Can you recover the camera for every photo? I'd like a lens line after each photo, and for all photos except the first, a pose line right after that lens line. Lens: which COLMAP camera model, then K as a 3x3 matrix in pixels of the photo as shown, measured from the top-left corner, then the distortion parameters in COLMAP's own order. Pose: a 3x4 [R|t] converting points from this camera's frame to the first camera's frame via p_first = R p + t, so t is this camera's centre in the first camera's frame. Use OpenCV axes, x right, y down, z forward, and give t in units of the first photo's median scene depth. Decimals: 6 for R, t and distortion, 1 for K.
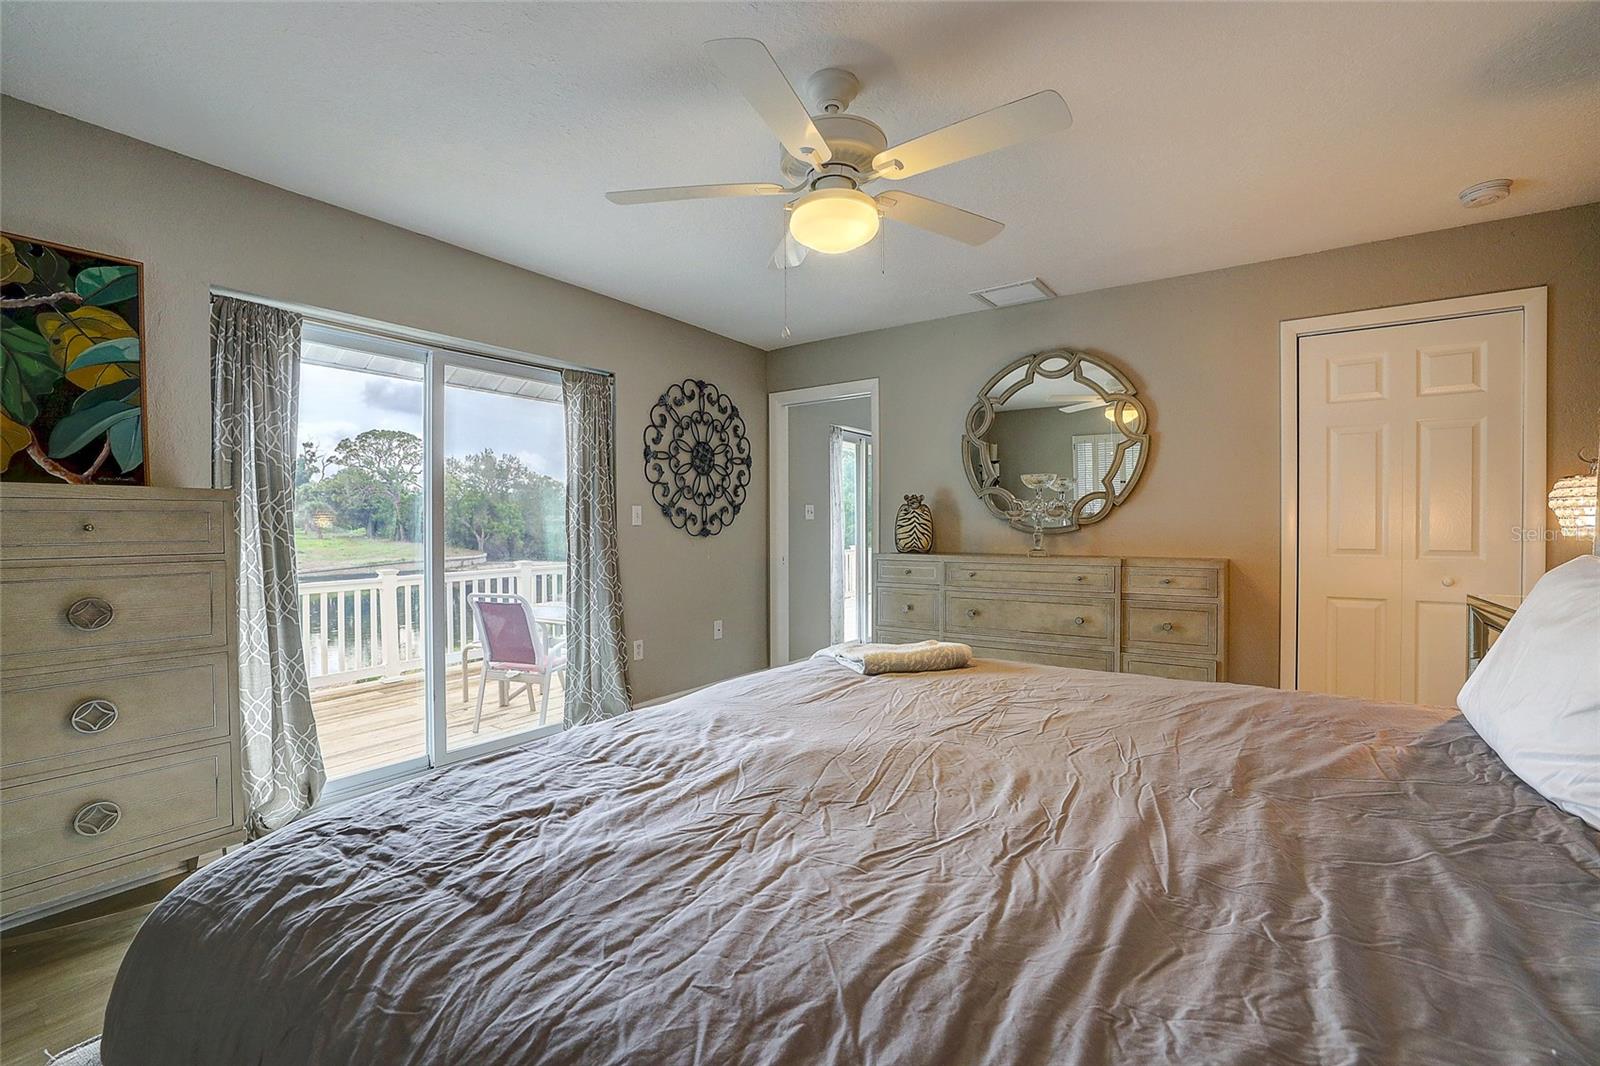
lens RADIAL K [[702.1, 0, 801.2], [0, 702.1, 531.5], [0, 0, 1]] dist [-0.037221, 0.013850]
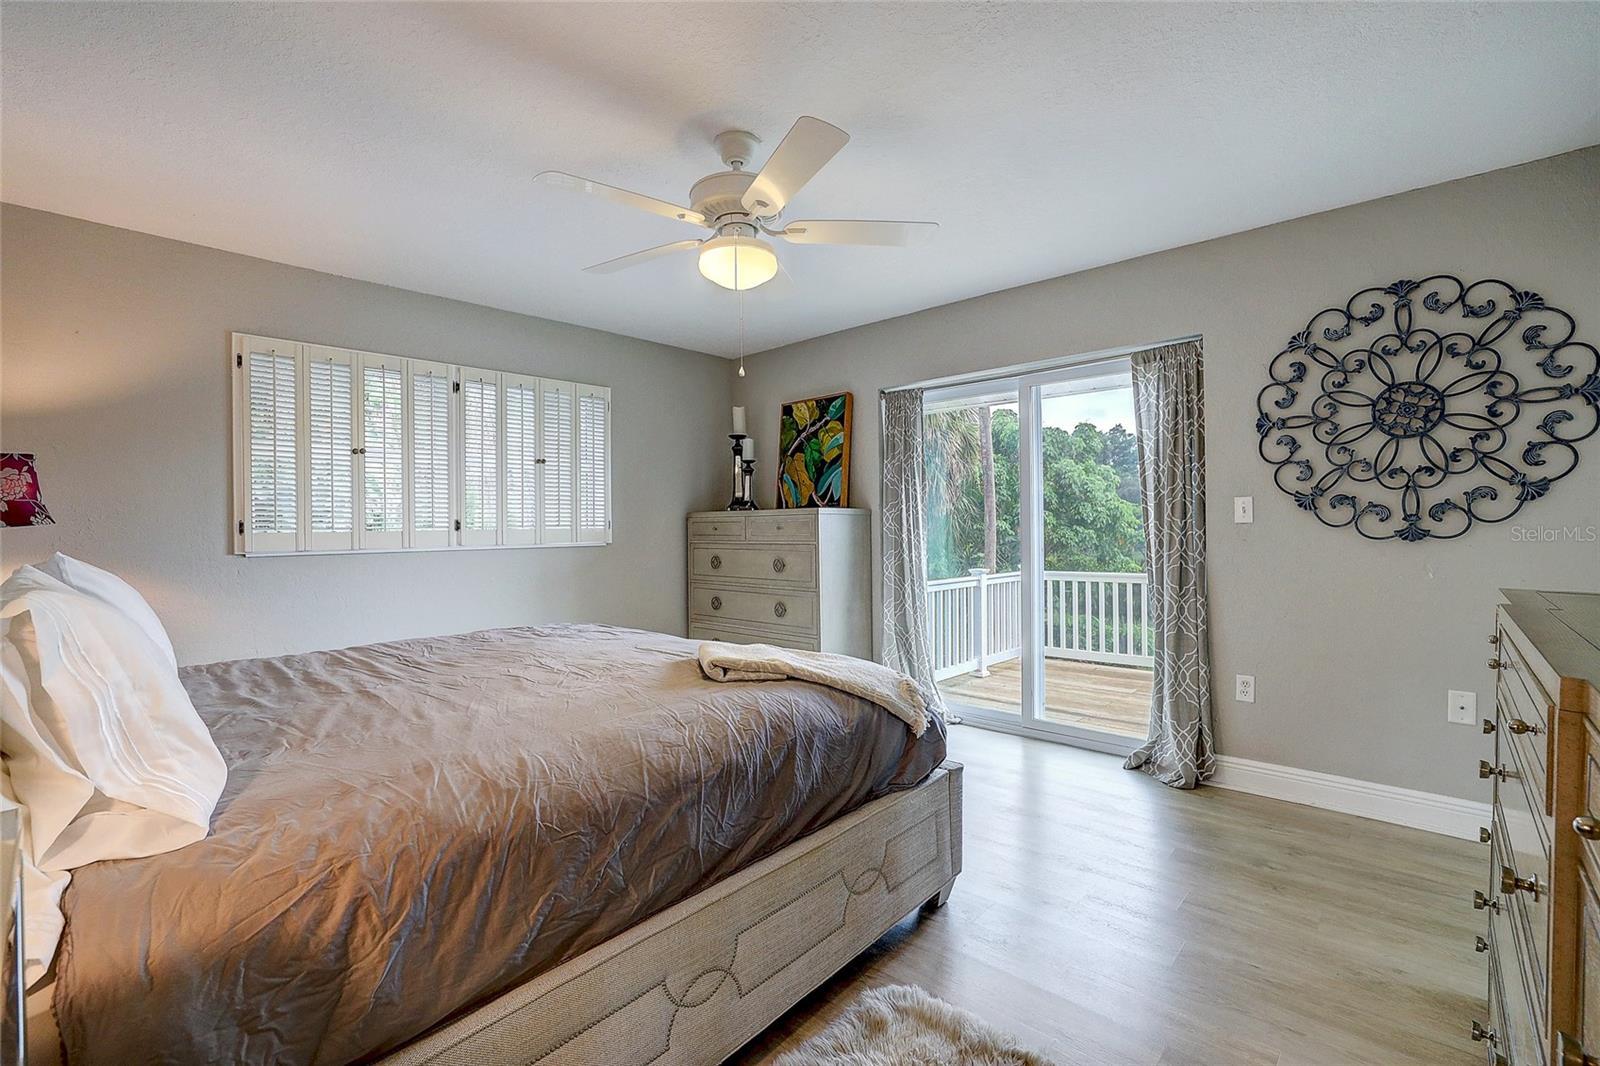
lens RADIAL K [[702.1, 0, 811.0], [0, 702.1, 530.0], [0, 0, 1]] dist [-0.037221, 0.013850]
pose [[-0.139087, 0.017130, -0.990132, 0.513349], [0.007898, 0.999838, 0.016188, -0.015489], [0.990249, -0.005568, -0.139200, 0.578606]]
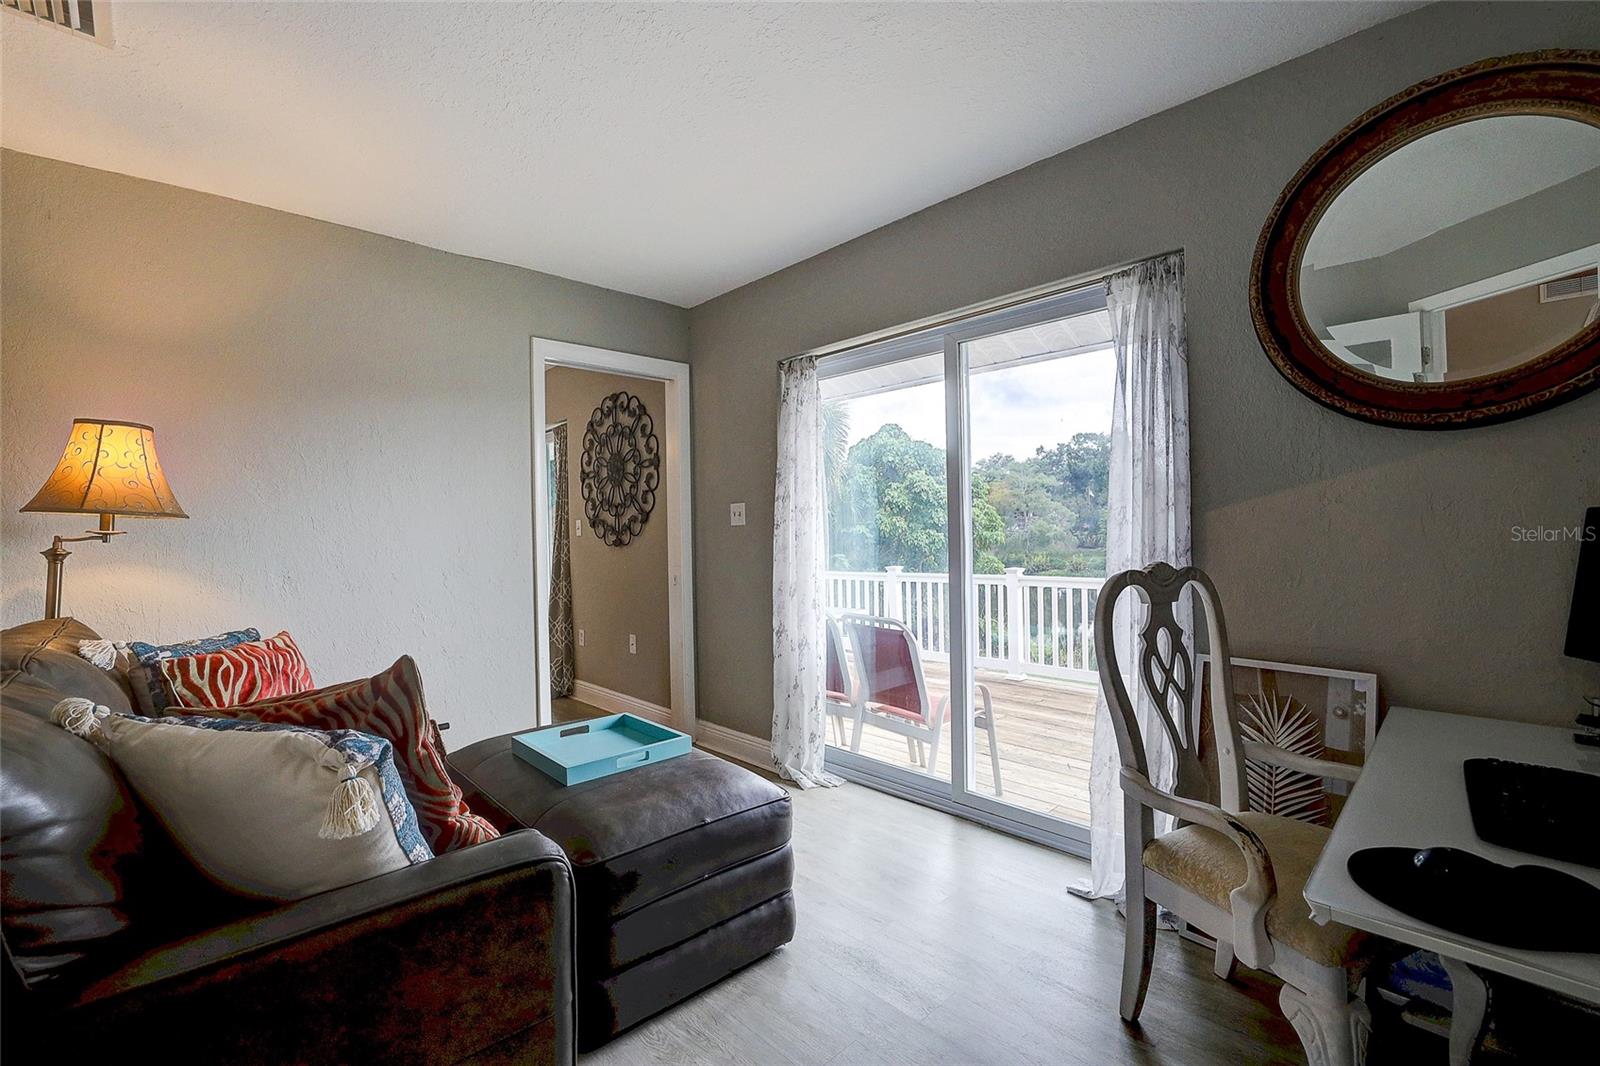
lens RADIAL K [[702.1, 0, 803.8], [0, 702.1, 532.2], [0, 0, 1]] dist [-0.037221, 0.013850]
pose [[-0.213716, 0.012217, -0.976819, 0.791032], [0.012078, 0.999878, 0.009863, -0.020744], [0.976821, -0.009690, -0.213838, 1.482523]]
